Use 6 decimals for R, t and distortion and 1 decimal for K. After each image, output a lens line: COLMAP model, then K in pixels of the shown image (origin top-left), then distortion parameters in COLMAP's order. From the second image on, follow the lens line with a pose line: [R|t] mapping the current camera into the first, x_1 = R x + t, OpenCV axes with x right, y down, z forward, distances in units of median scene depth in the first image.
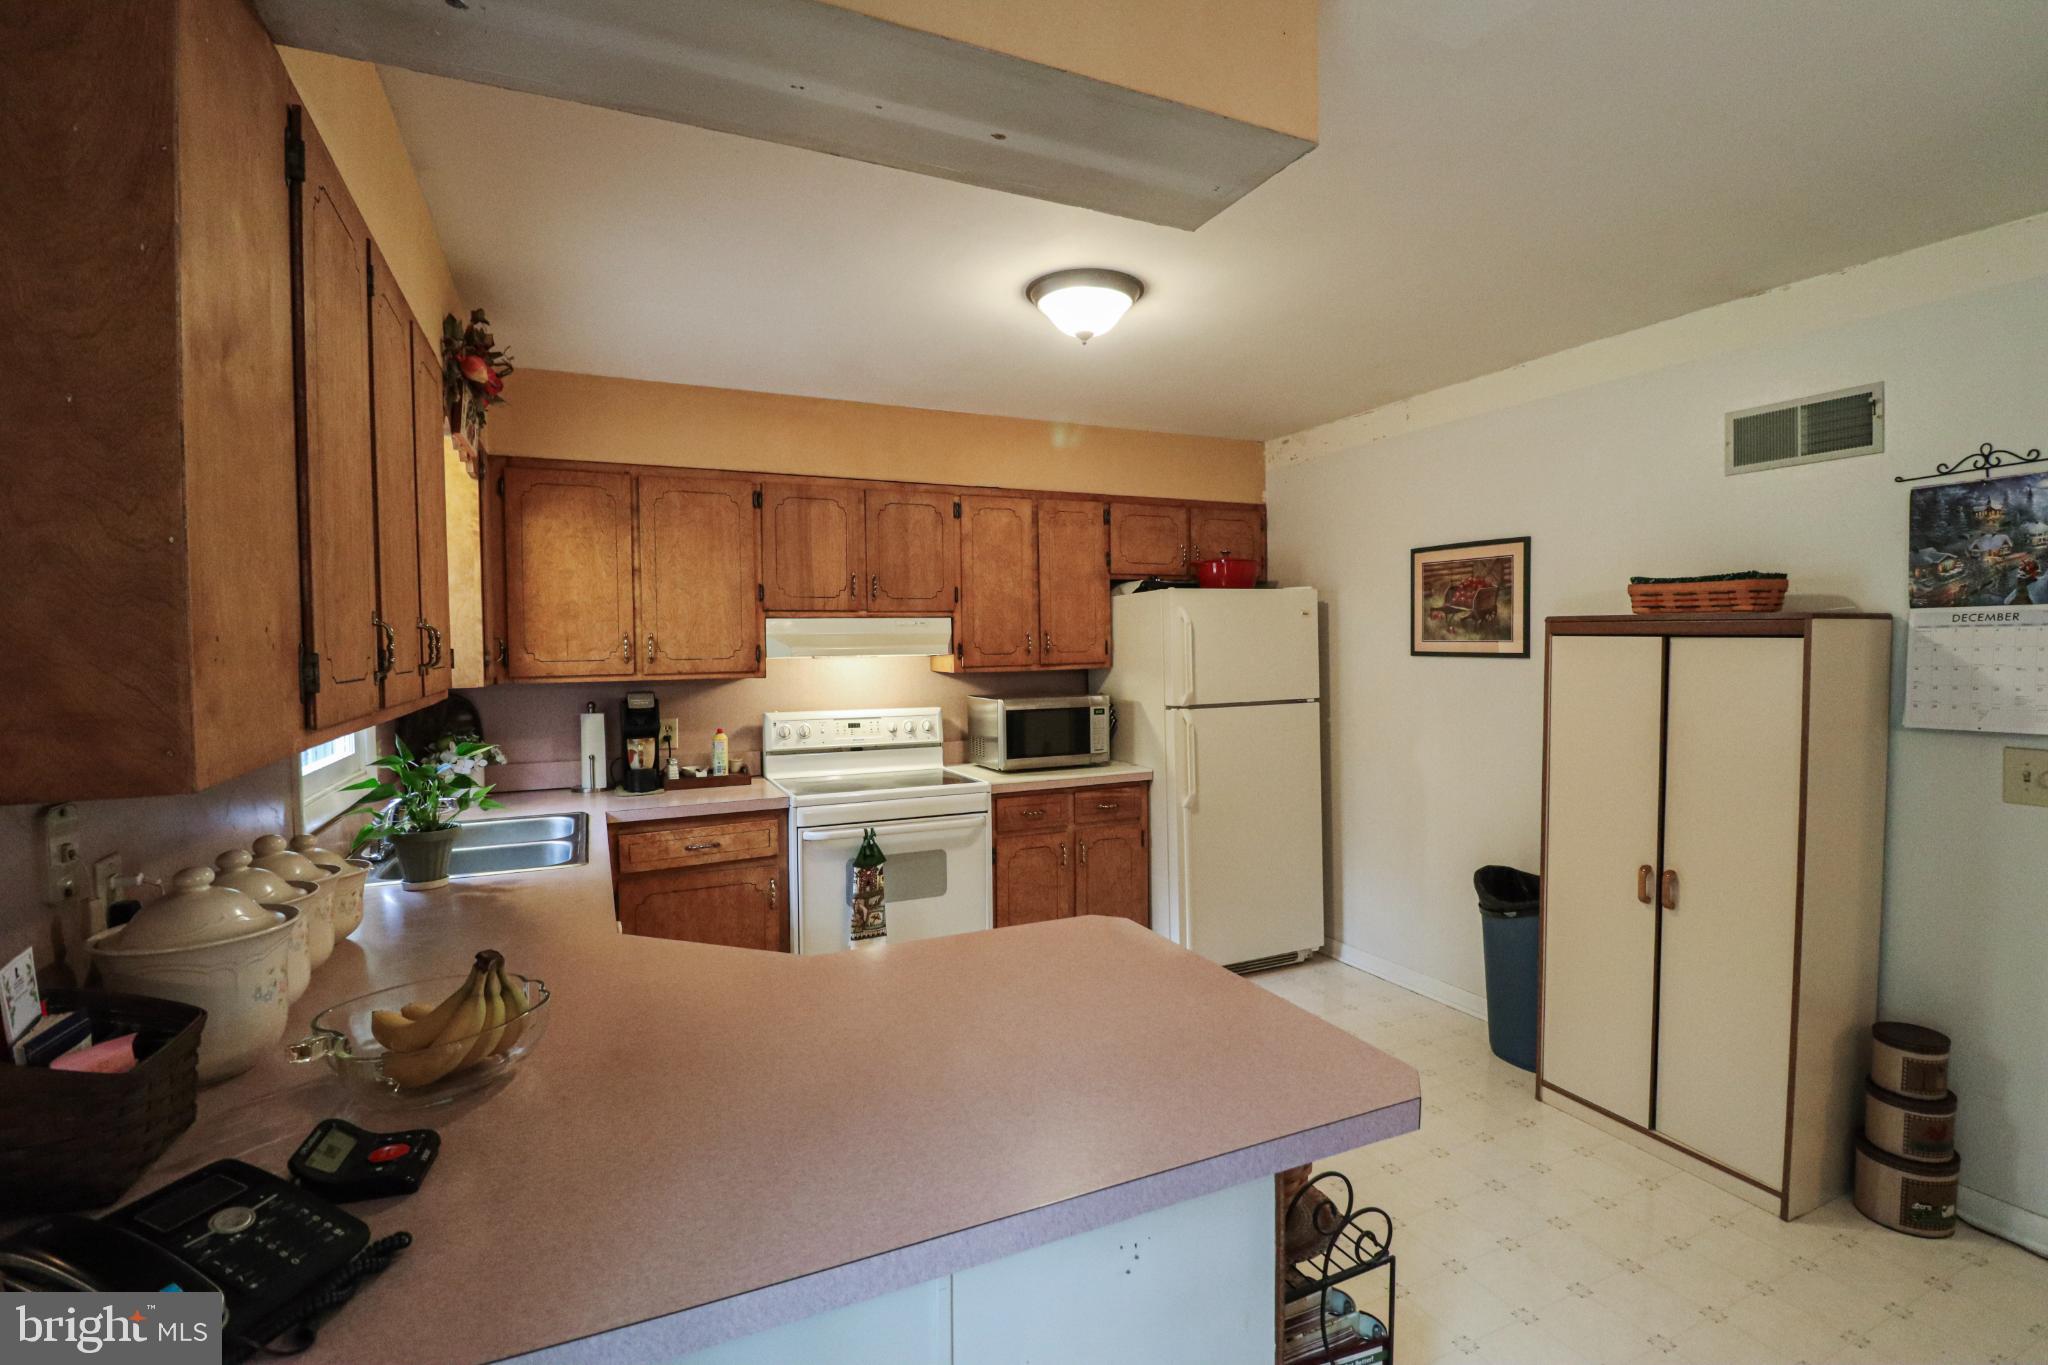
lens RADIAL K [[944.3, 0, 1041.4], [0, 944.3, 669.9], [0, 0, 1]] dist [-0.000946, -0.011262]
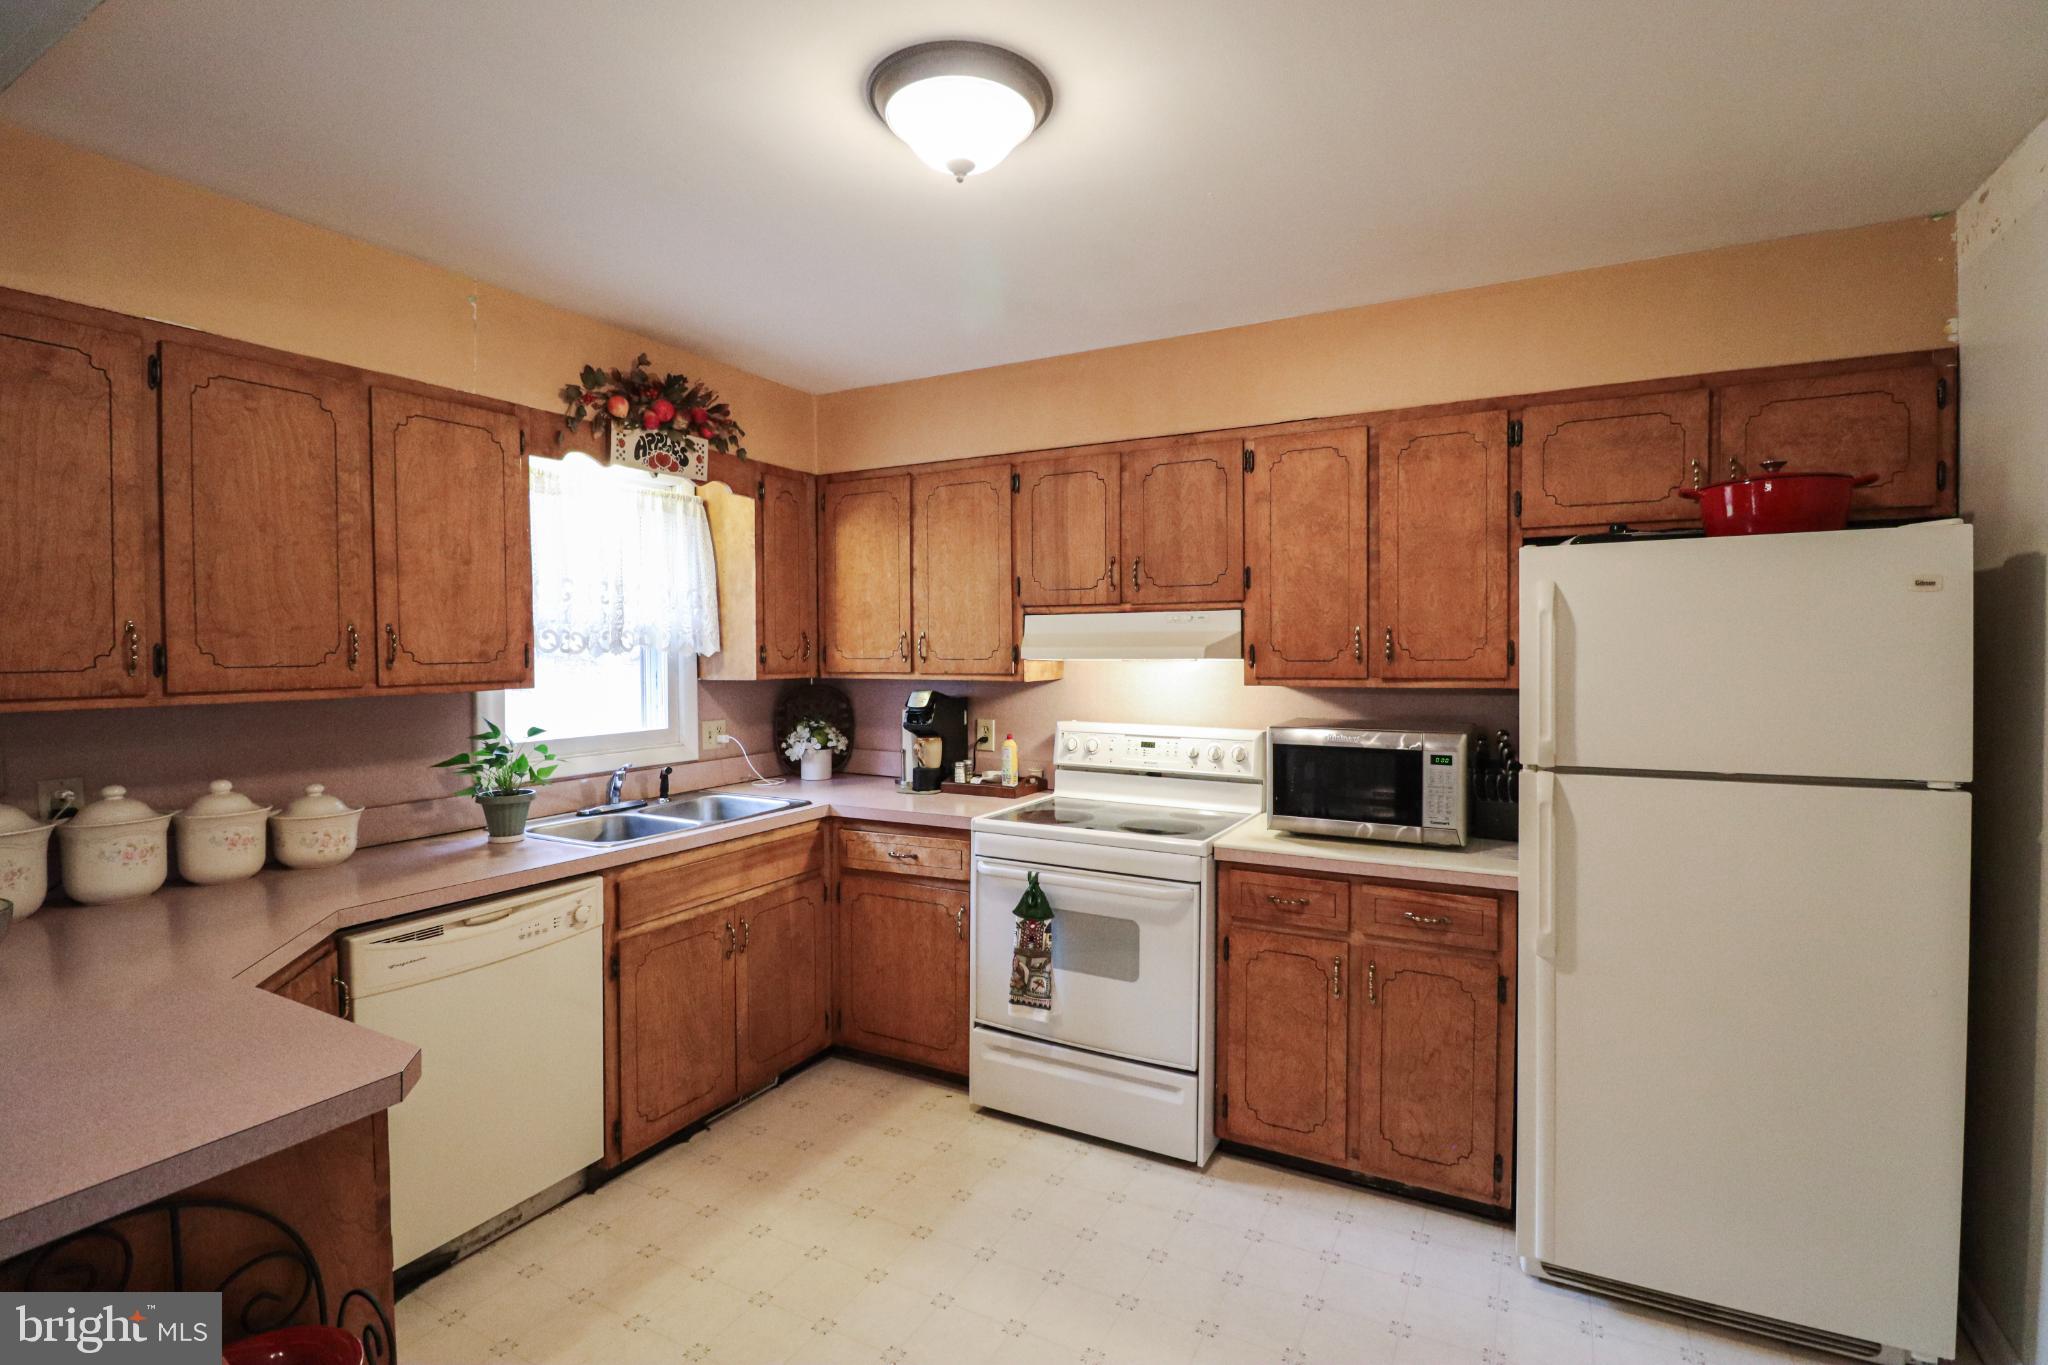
lens RADIAL K [[944.3, 0, 1042.4], [0, 944.3, 670.9], [0, 0, 1]] dist [-0.000946, -0.011262]
pose [[0.595410, 0.030997, -0.802824, 0.430104], [-0.026871, 0.999465, 0.018661, -0.018927], [0.802972, 0.010462, 0.595924, 0.476512]]
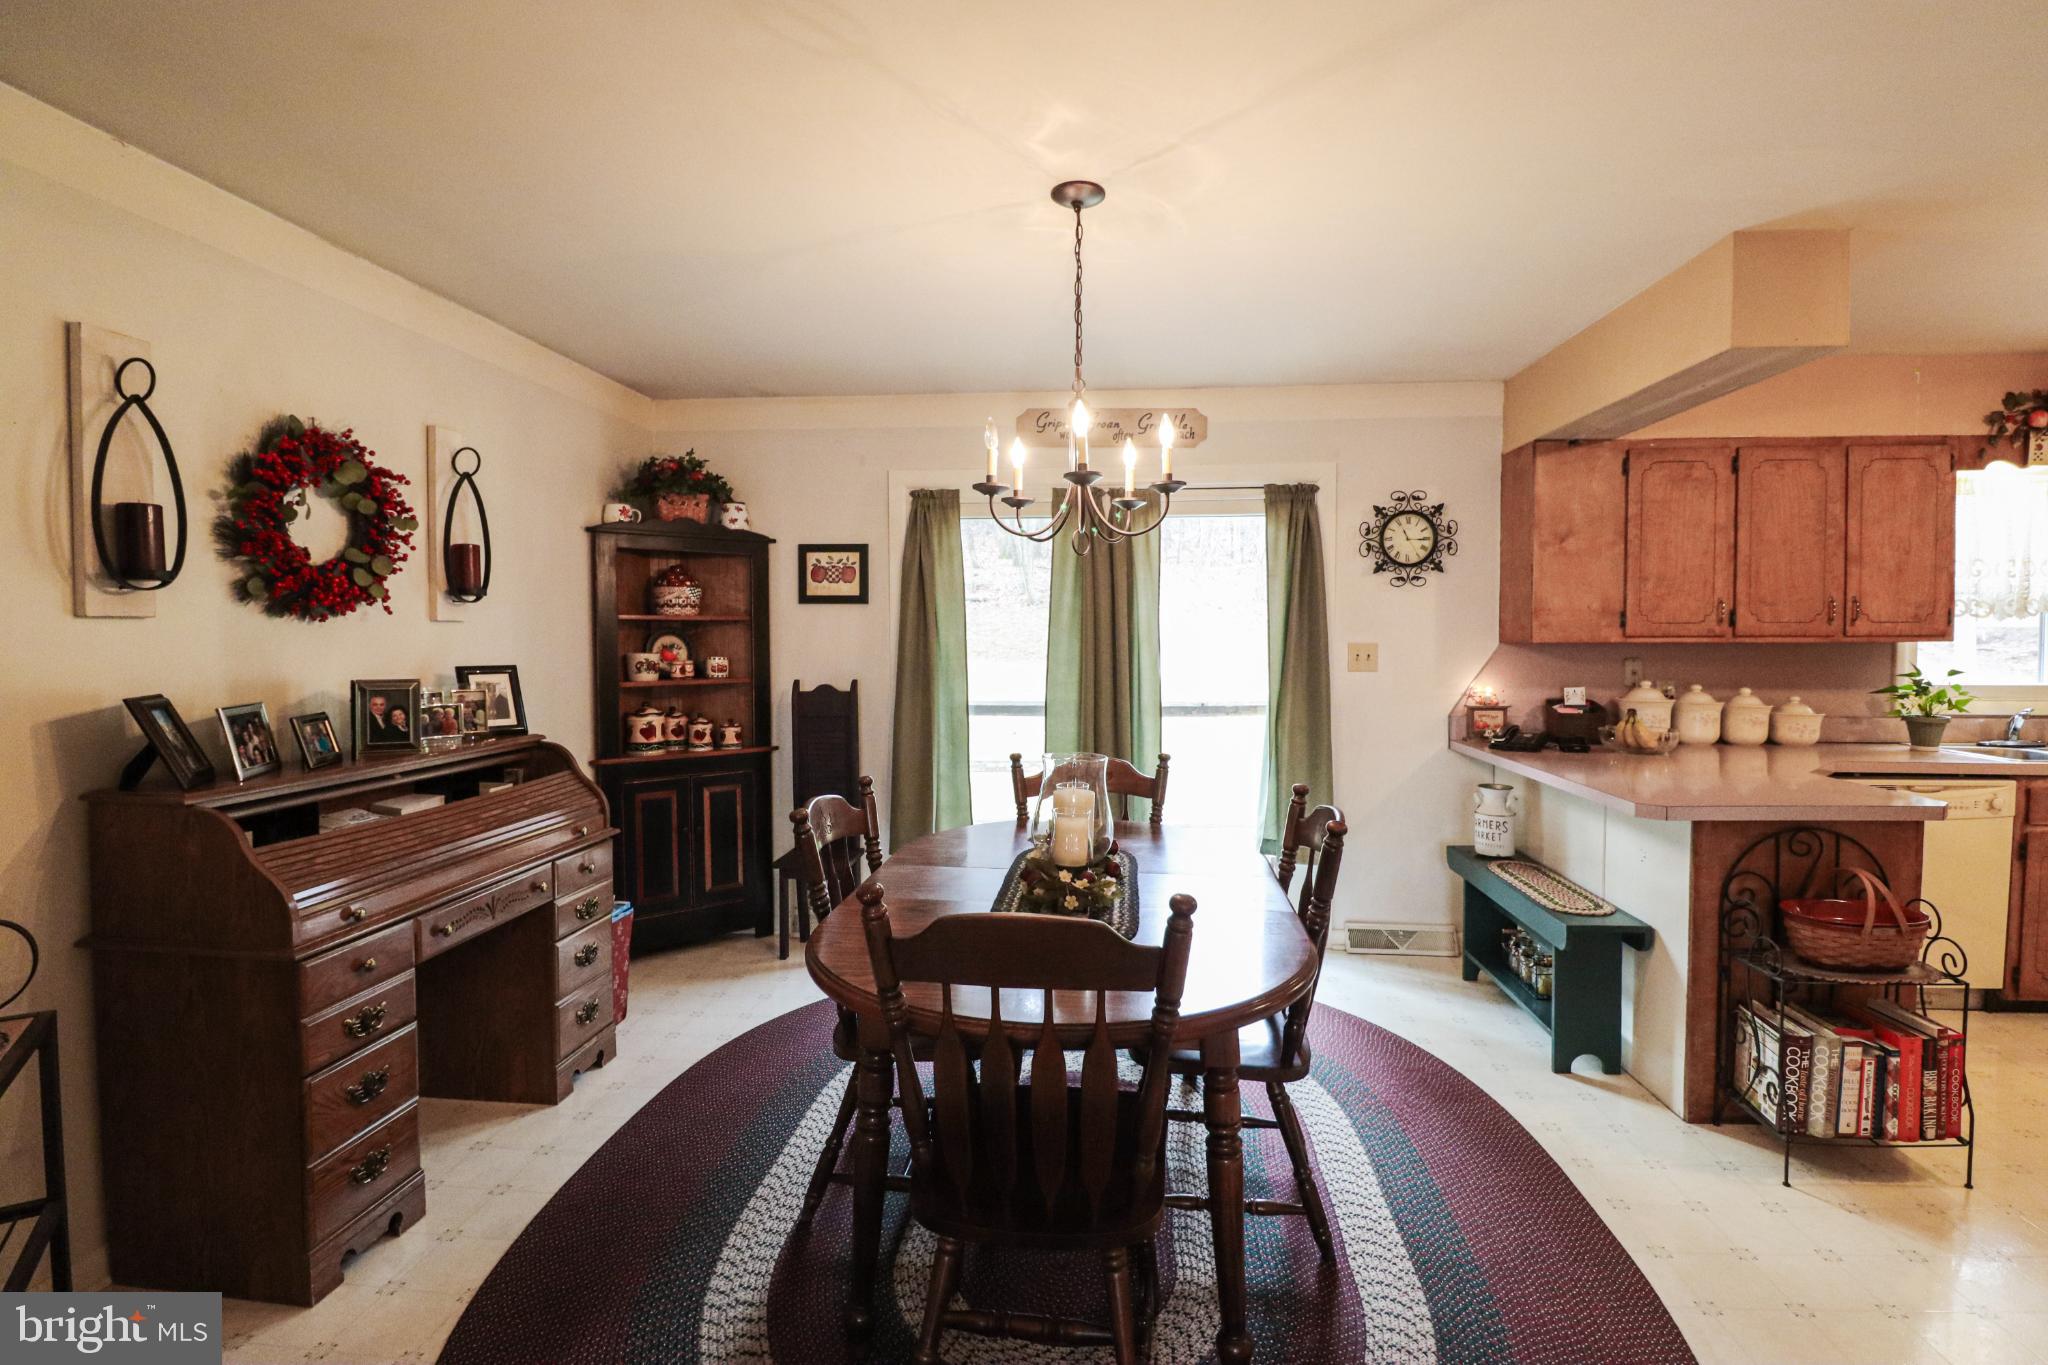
lens RADIAL K [[944.3, 0, 1045.2], [0, 944.3, 669.7], [0, 0, 1]] dist [-0.000946, -0.011262]
pose [[-0.508609, 0.043446, -0.859901, 0.935481], [-0.017550, 0.997996, 0.060803, 0.004708], [0.860819, 0.046016, -0.506827, 0.275638]]
